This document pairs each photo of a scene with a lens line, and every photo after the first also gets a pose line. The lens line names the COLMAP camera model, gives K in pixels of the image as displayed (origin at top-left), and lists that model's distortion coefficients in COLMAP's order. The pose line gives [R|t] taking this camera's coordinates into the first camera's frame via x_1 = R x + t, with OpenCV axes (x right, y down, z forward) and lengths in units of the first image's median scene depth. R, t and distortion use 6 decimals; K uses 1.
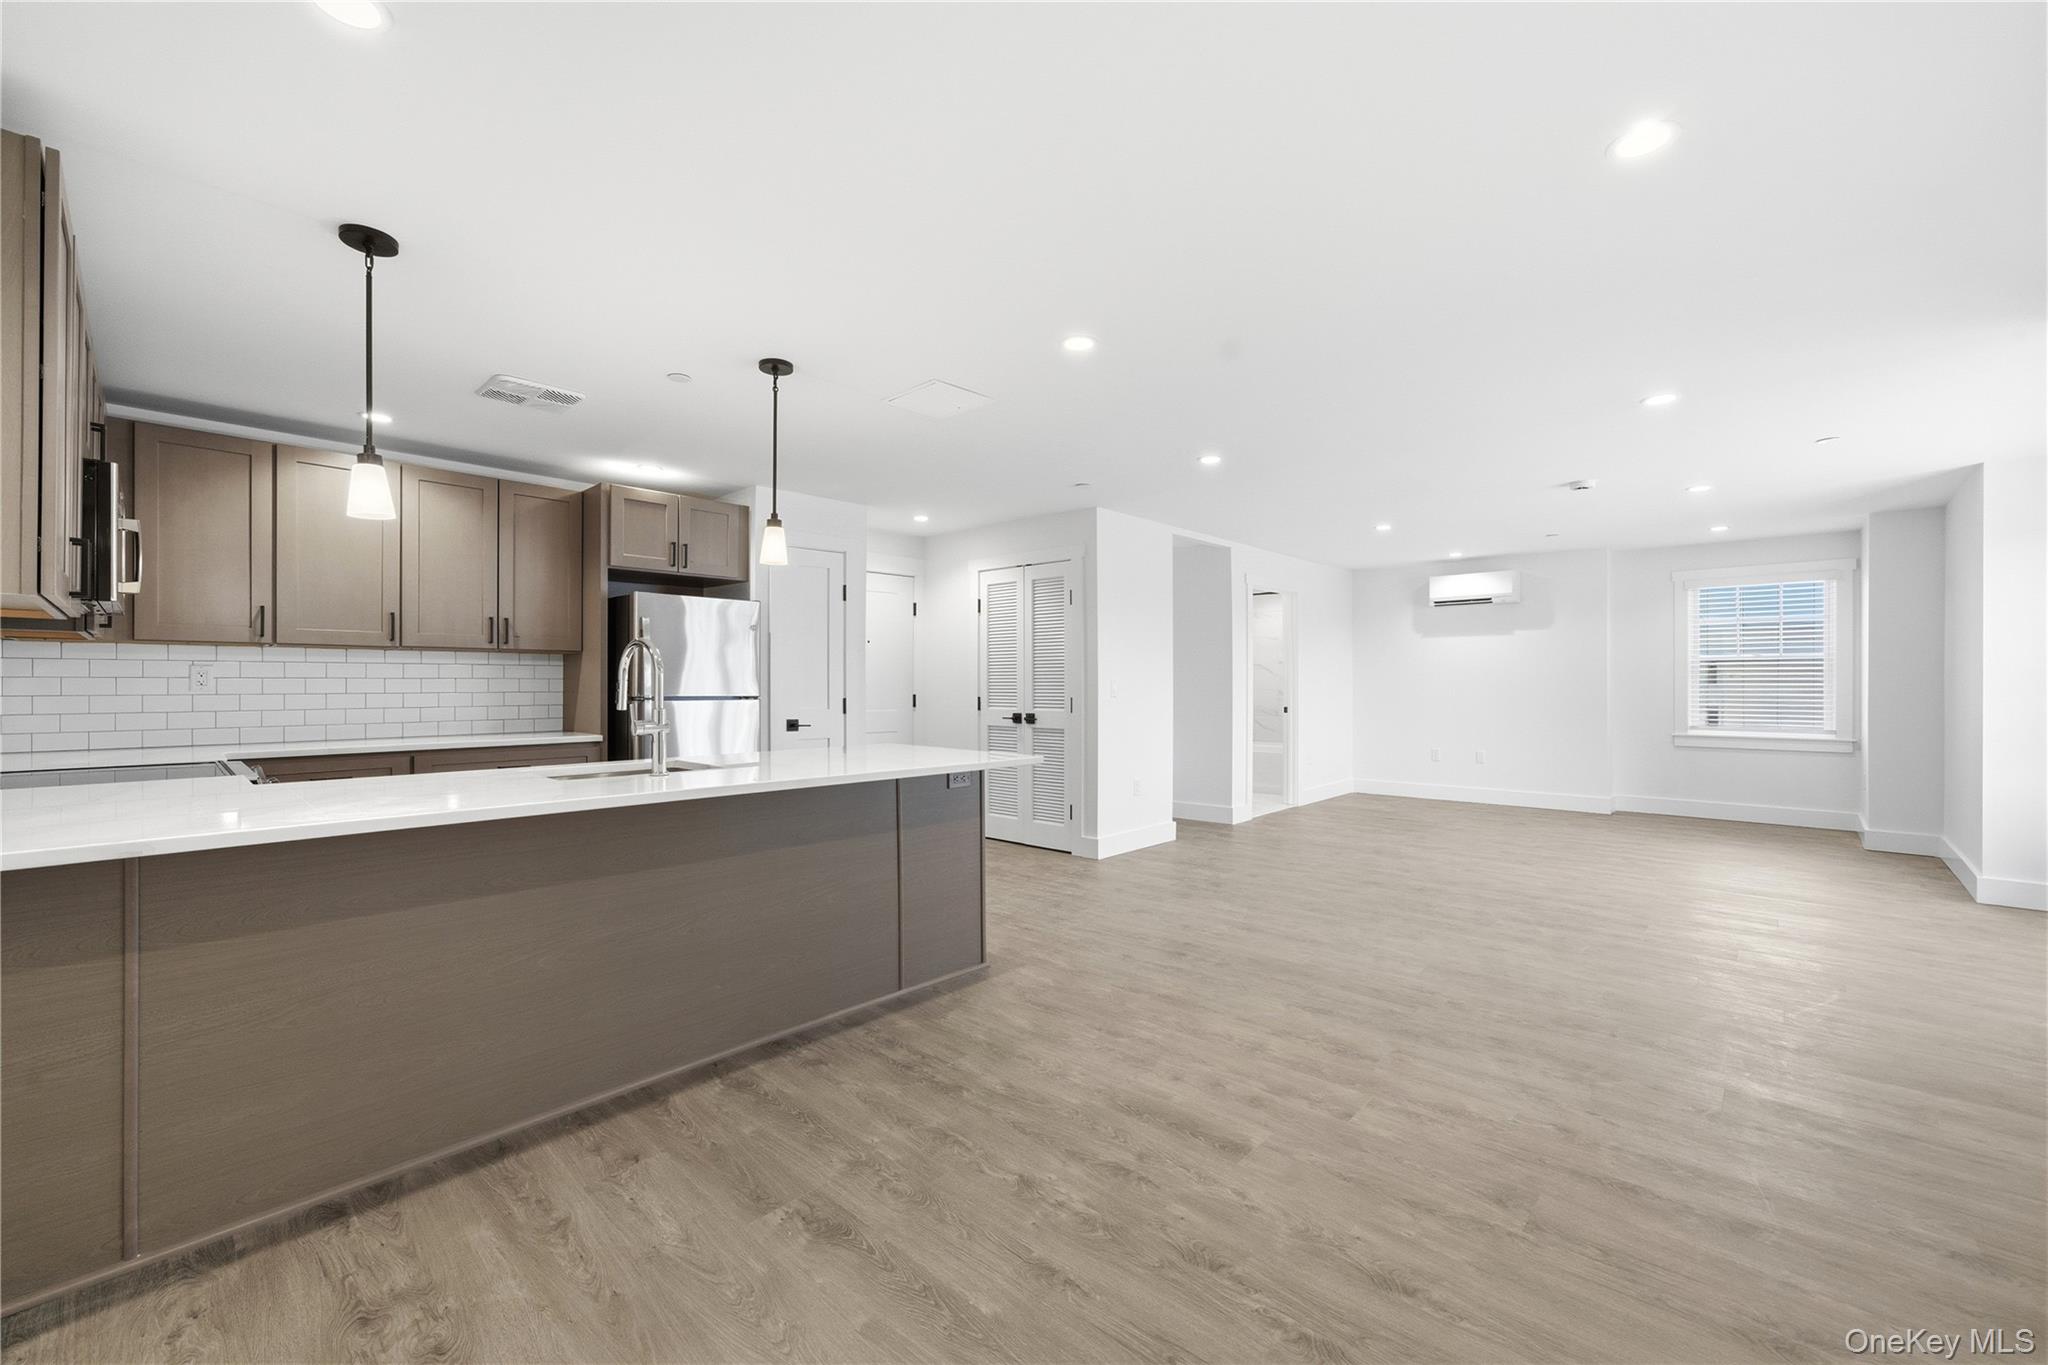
lens RADIAL K [[825.6, 0, 1014.8], [0, 825.6, 683.9], [0, 0, 1]] dist [-0.014937, 0.000078]
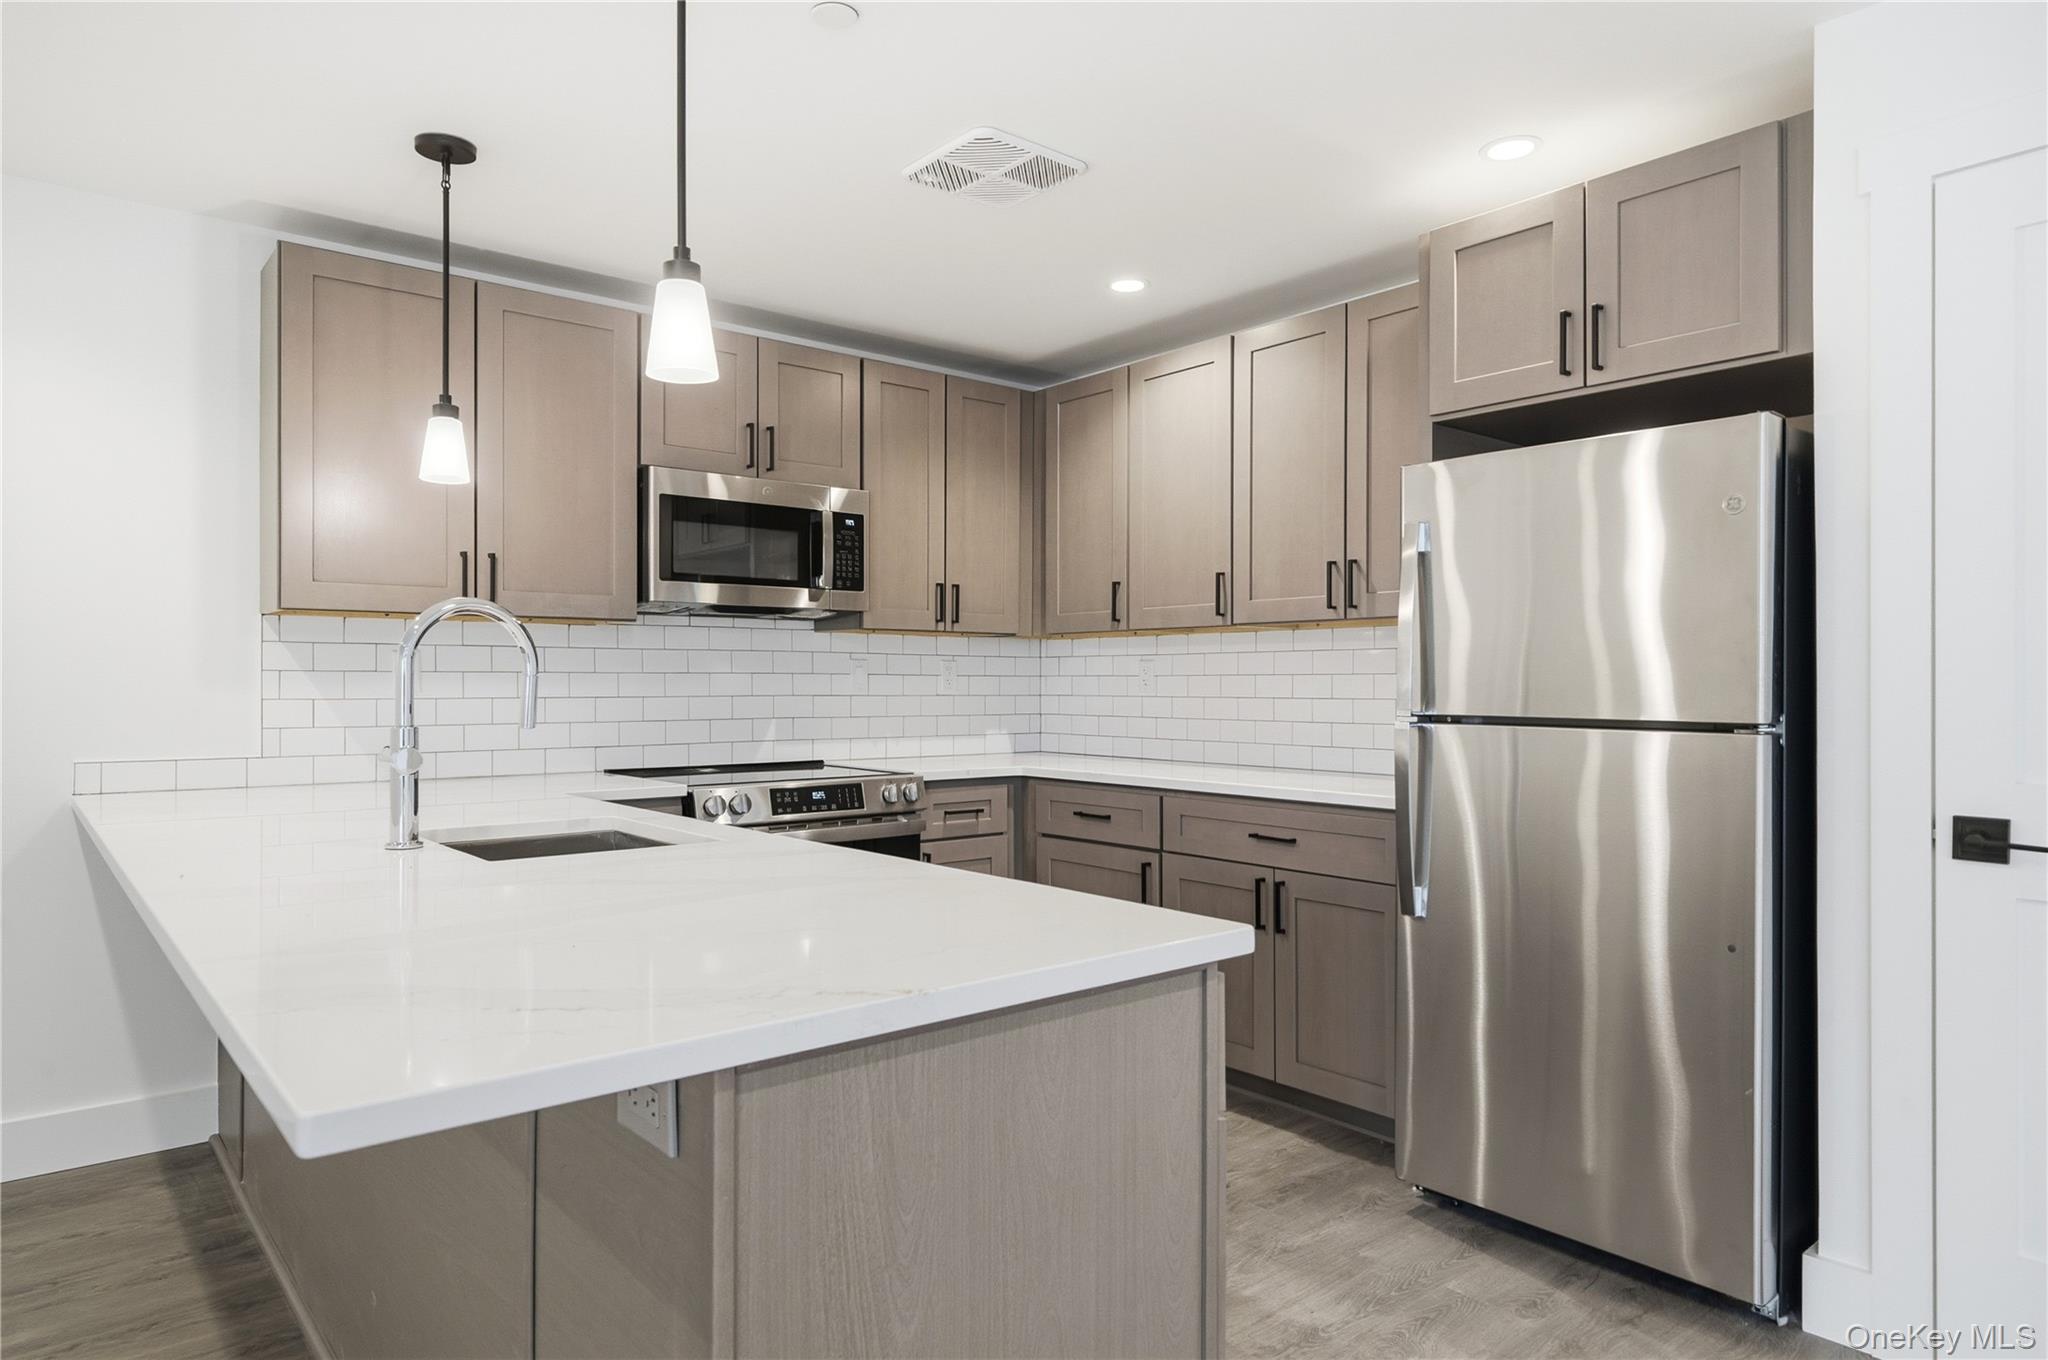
lens RADIAL K [[1212.2, 0, 1024.0], [0, 1212.2, 680.0], [0, 0, 1]] dist [0.000947, -0.001964]
pose [[-0.119933, -0.004572, -0.992772, 0.227601], [-0.001783, 0.999989, -0.004390, 0.001895], [0.992780, 0.001243, -0.119939, 1.081096]]
